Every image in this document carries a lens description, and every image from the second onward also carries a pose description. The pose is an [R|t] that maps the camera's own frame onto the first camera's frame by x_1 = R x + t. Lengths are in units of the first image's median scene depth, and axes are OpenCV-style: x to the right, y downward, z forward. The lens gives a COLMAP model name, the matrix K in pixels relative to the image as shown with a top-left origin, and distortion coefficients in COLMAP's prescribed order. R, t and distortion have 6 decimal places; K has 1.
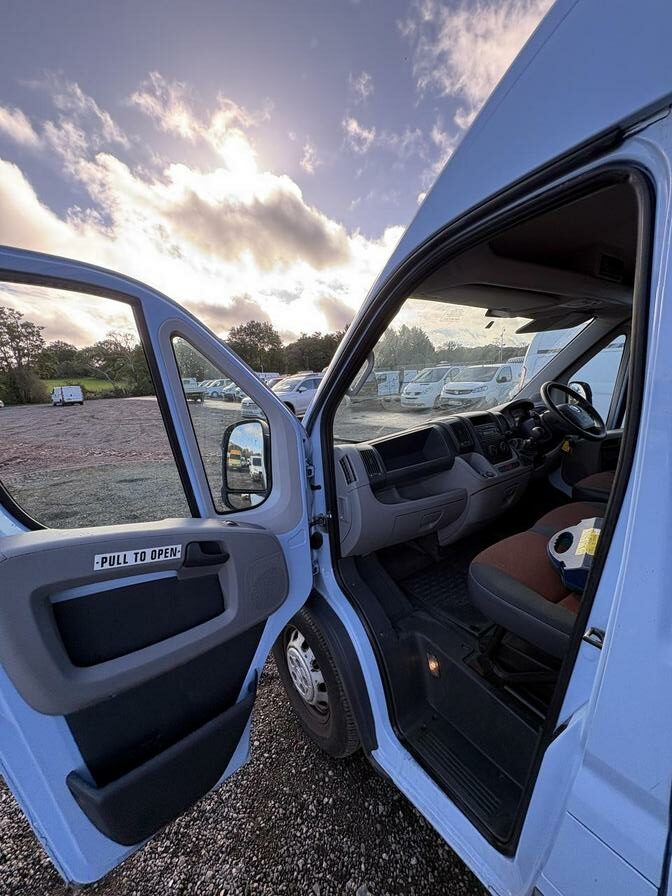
lens RADIAL K [[357.5, 0, 339.8], [0, 357.5, 452.8], [0, 0, 1]] dist [-0.001671, 0.002223]
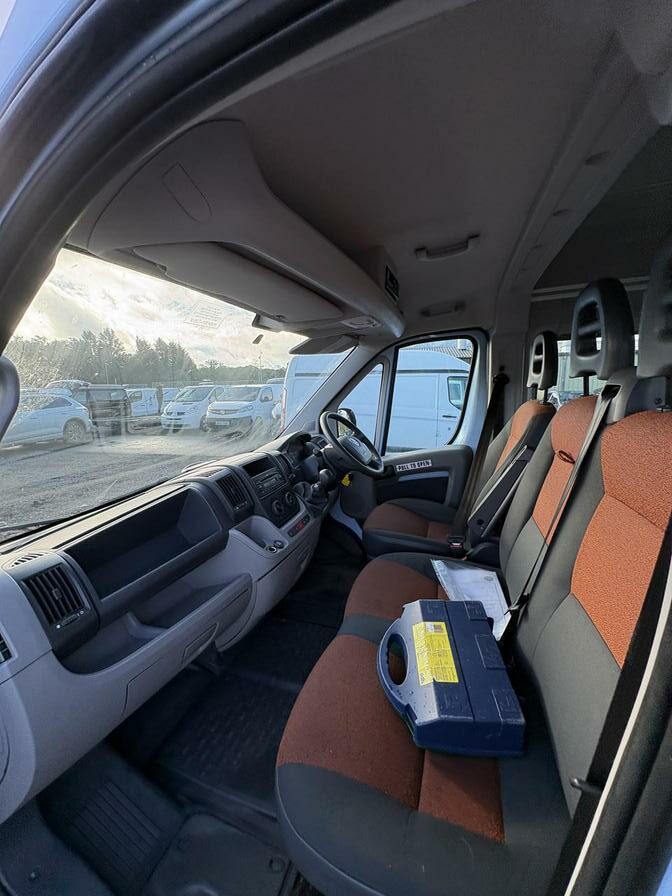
lens RADIAL K [[357.5, 0, 329.9], [0, 357.5, 447.1], [0, 0, 1]] dist [-0.001671, 0.002223]
pose [[0.824645, -0.069203, 0.561402, 0.099397], [0.104451, 0.994050, -0.030894, -0.086770], [-0.555924, 0.084116, 0.826966, 0.286273]]
